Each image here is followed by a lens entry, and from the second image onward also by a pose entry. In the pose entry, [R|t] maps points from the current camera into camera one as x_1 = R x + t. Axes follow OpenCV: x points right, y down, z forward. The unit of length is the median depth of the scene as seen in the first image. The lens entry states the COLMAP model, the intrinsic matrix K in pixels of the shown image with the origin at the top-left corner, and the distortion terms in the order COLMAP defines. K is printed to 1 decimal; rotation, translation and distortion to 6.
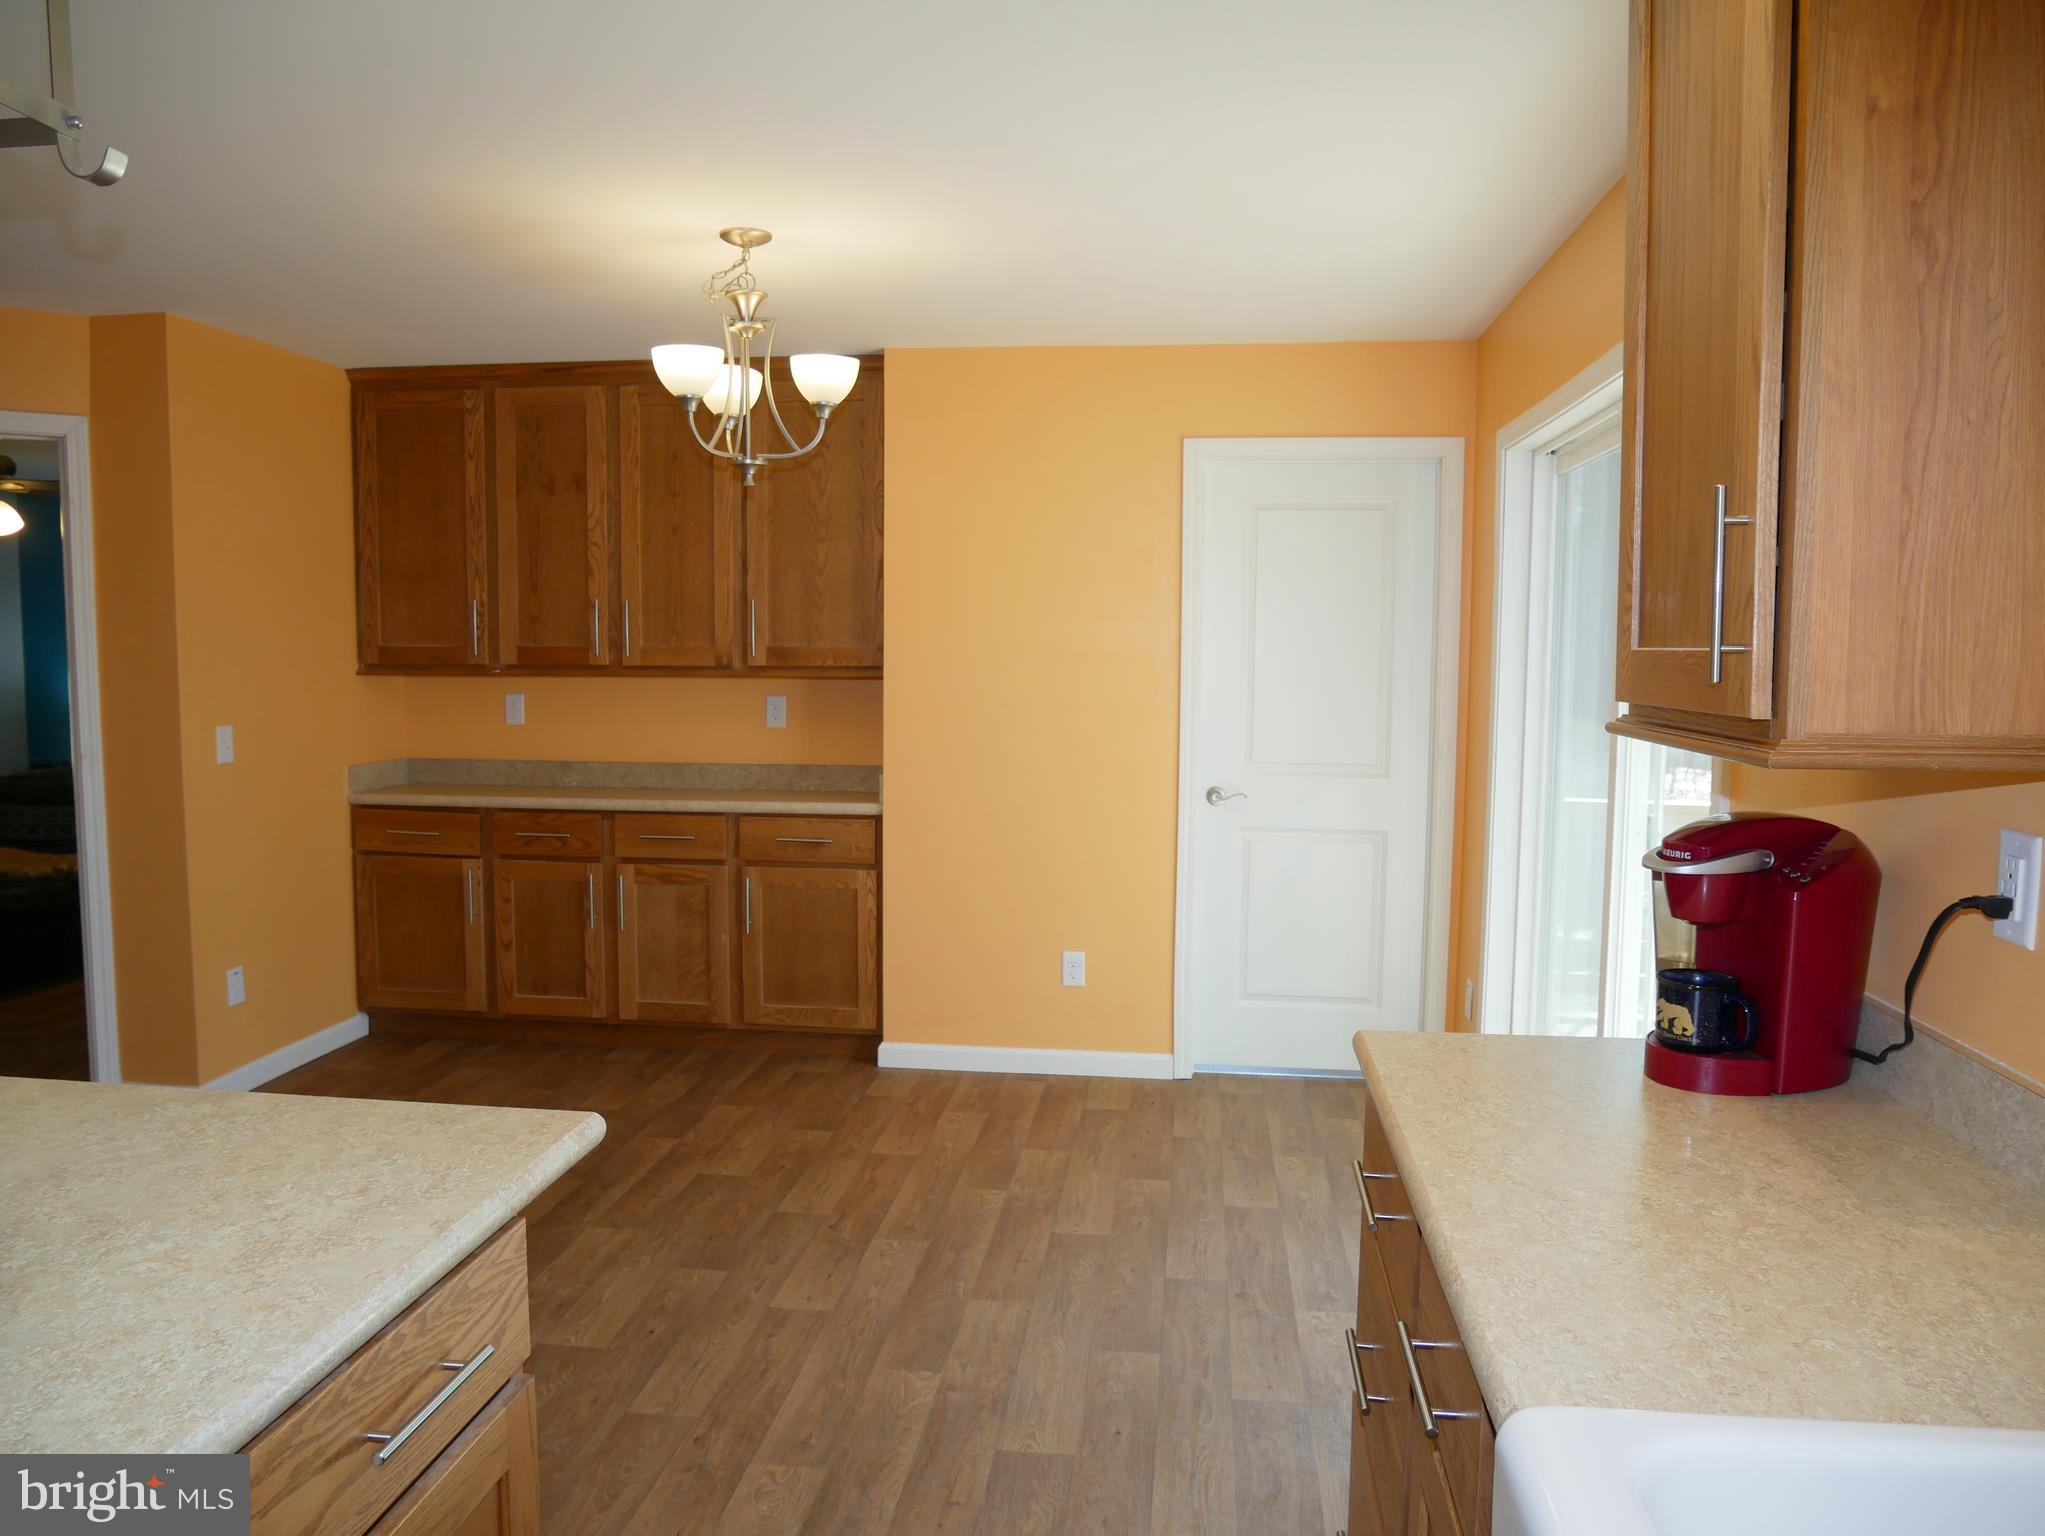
lens RADIAL K [[1464.9, 0, 1019.5], [0, 1464.9, 770.4], [0, 0, 1]] dist [-0.056919, 0.009344]
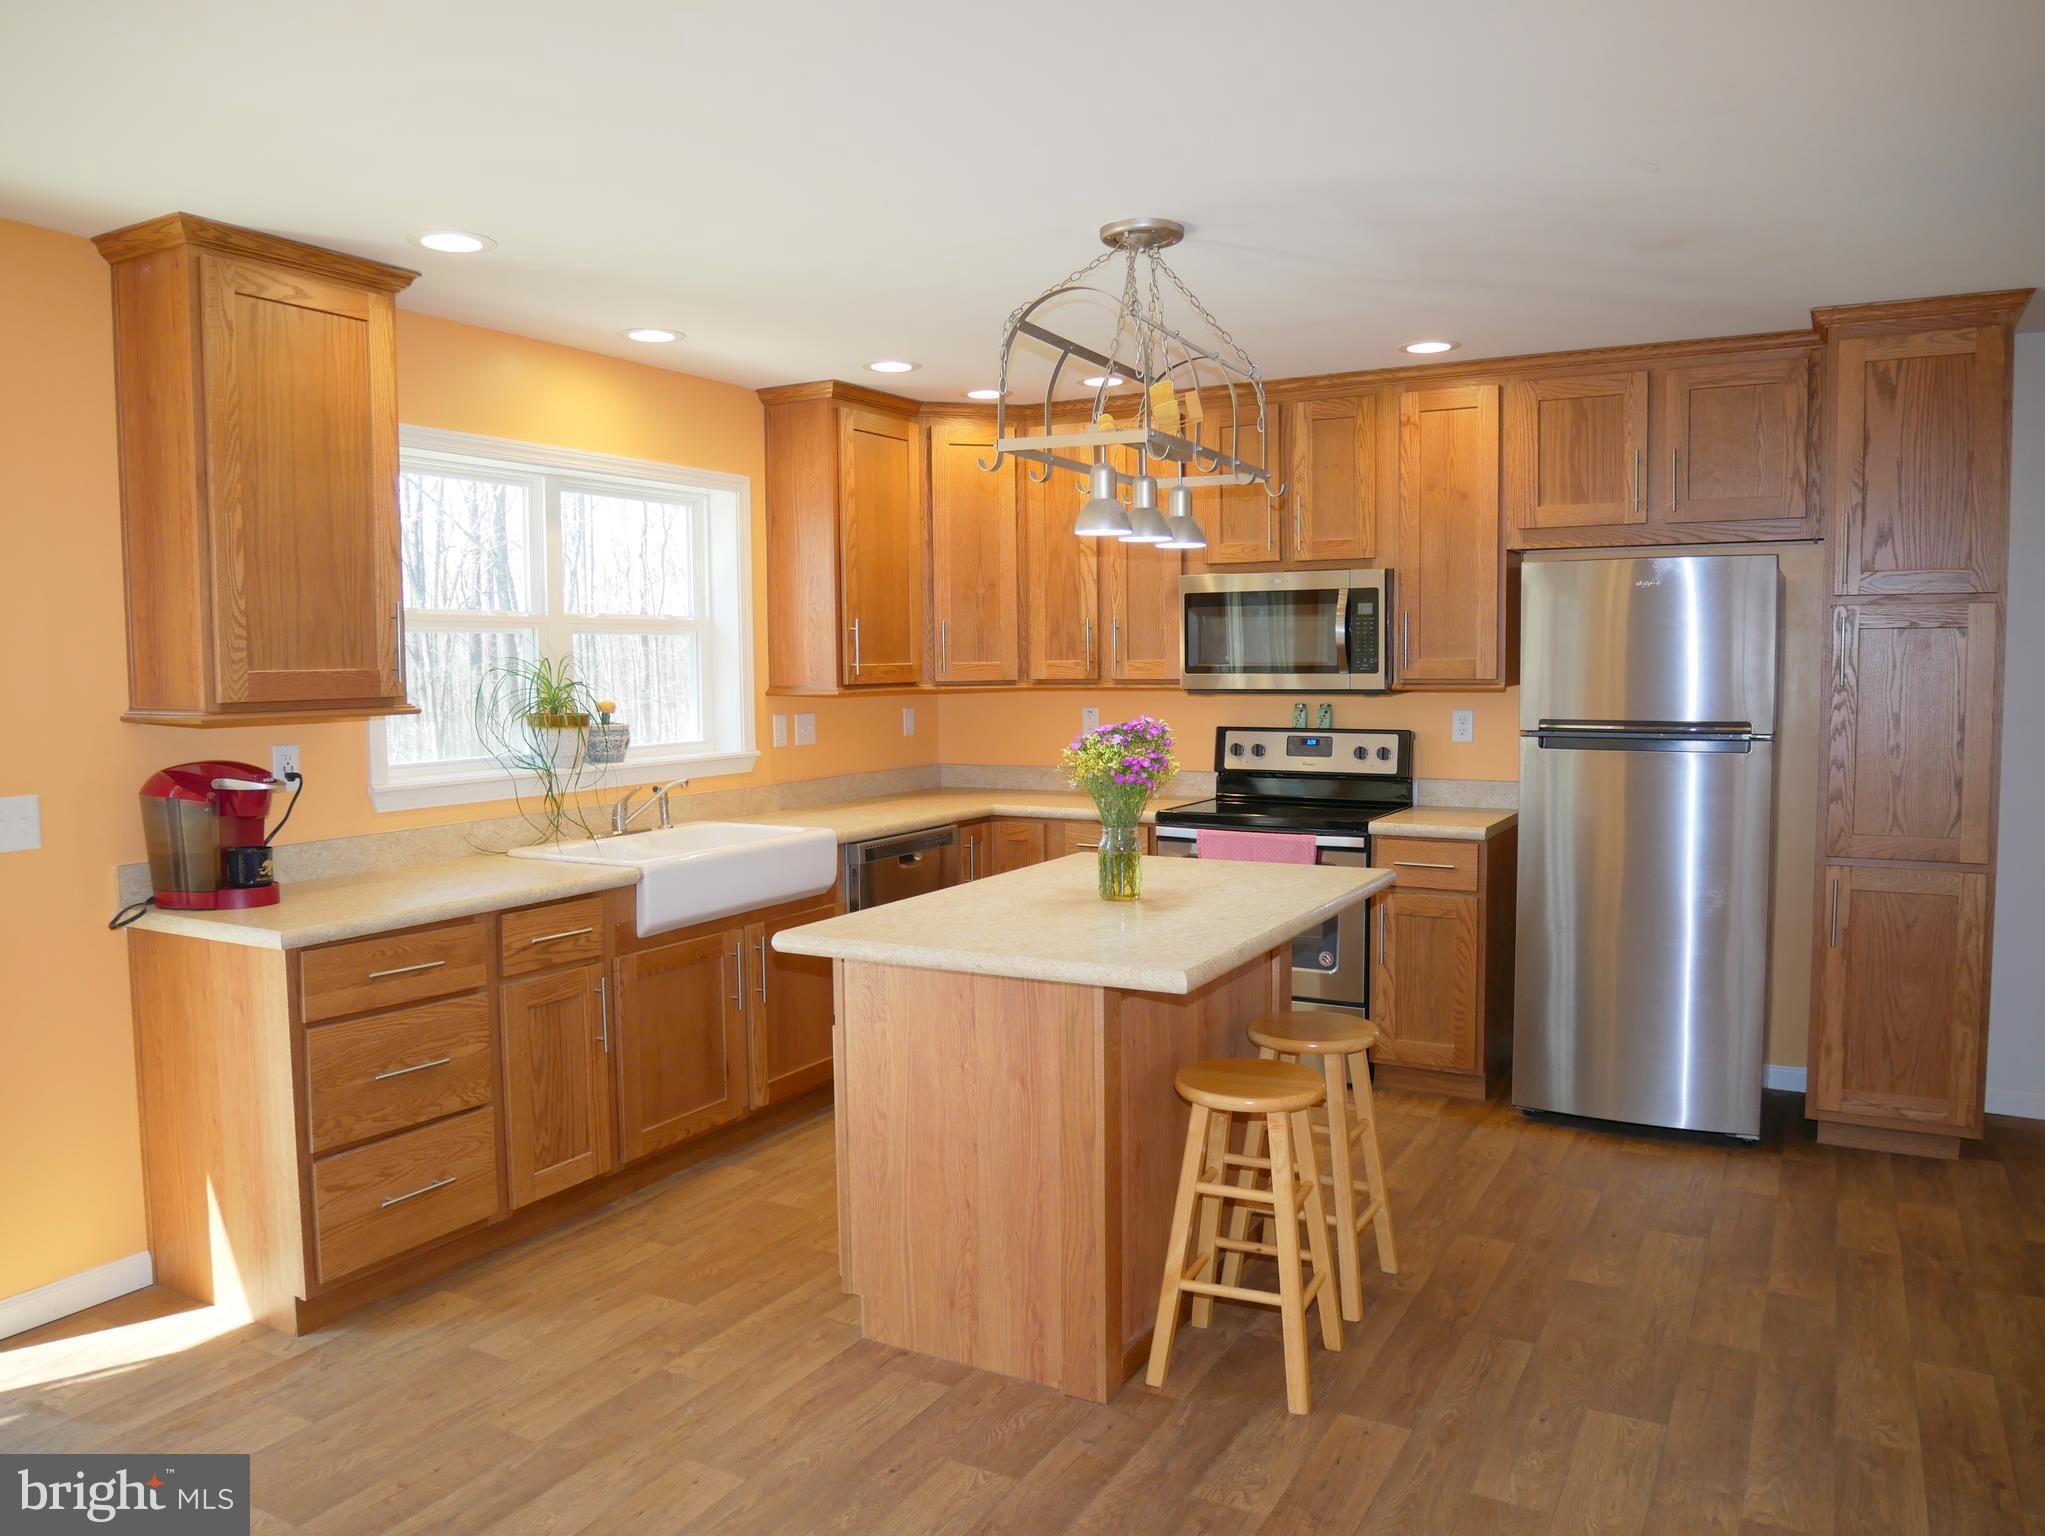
lens RADIAL K [[1464.9, 0, 1028.2], [0, 1464.9, 765.2], [0, 0, 1]] dist [-0.056919, 0.009344]
pose [[-0.925987, -0.024422, 0.376764, -0.384493], [0.037548, 0.987002, 0.156262, -0.093172], [-0.375683, 0.158843, -0.913034, 1.010656]]
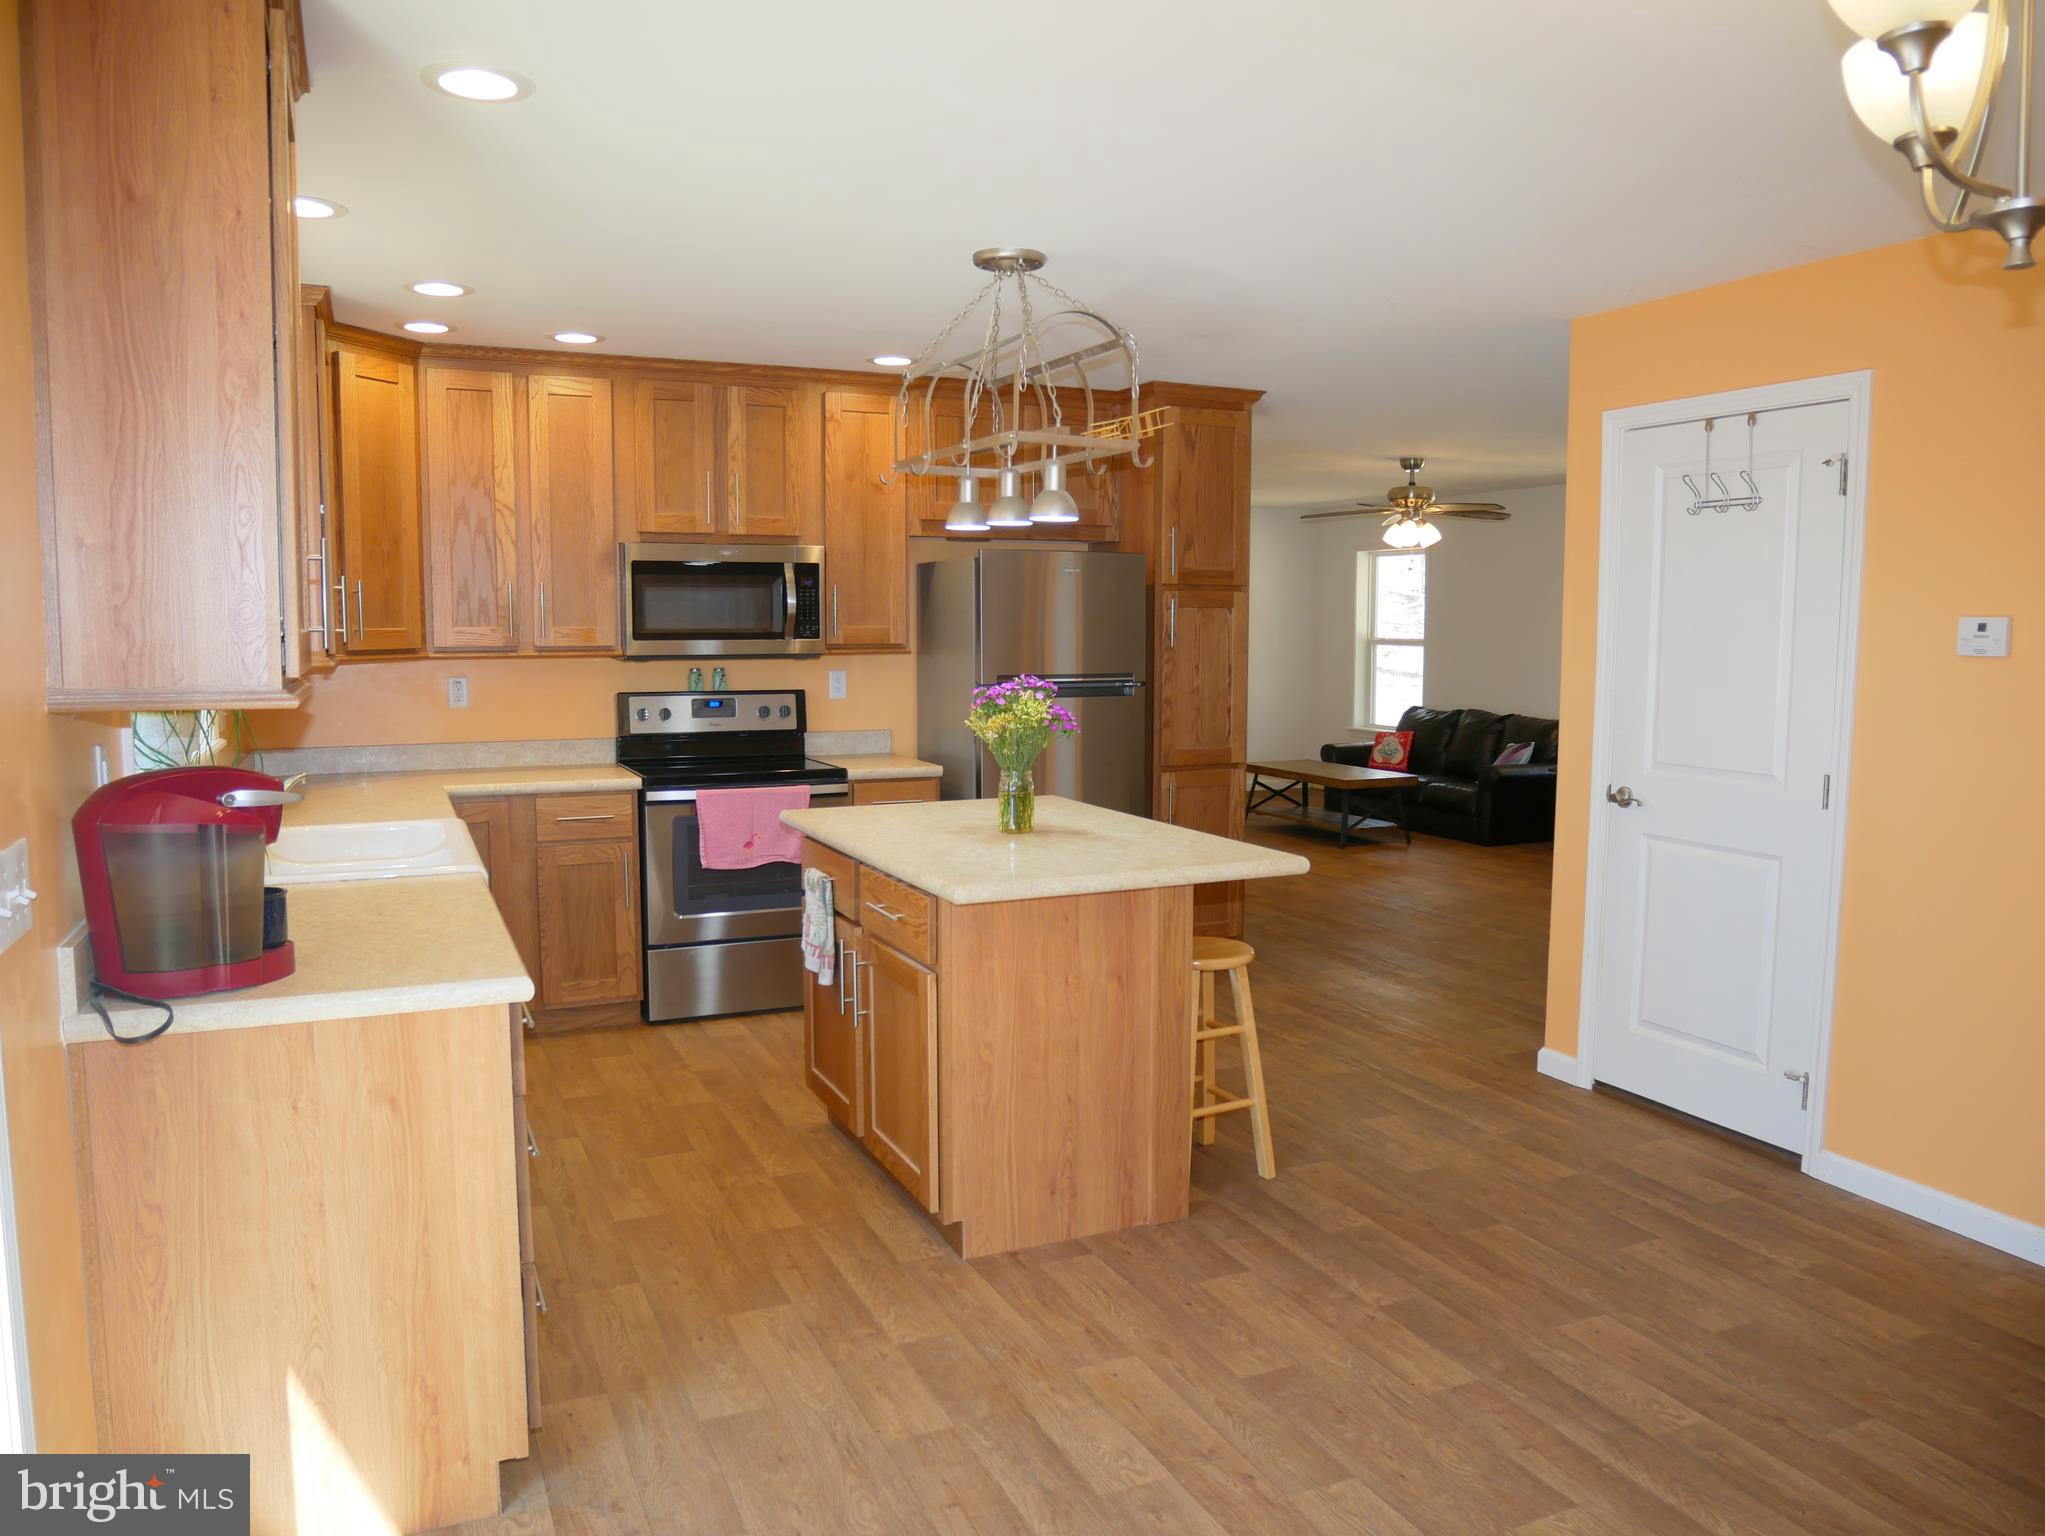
lens RADIAL K [[1464.9, 0, 1018.1], [0, 1464.9, 763.2], [0, 0, 1]] dist [-0.056919, 0.009344]
pose [[-0.855992, 0.042776, -0.515217, 0.217867], [-0.052520, 0.984220, 0.168973, -0.094819], [0.514315, 0.171699, -0.840238, 1.042900]]
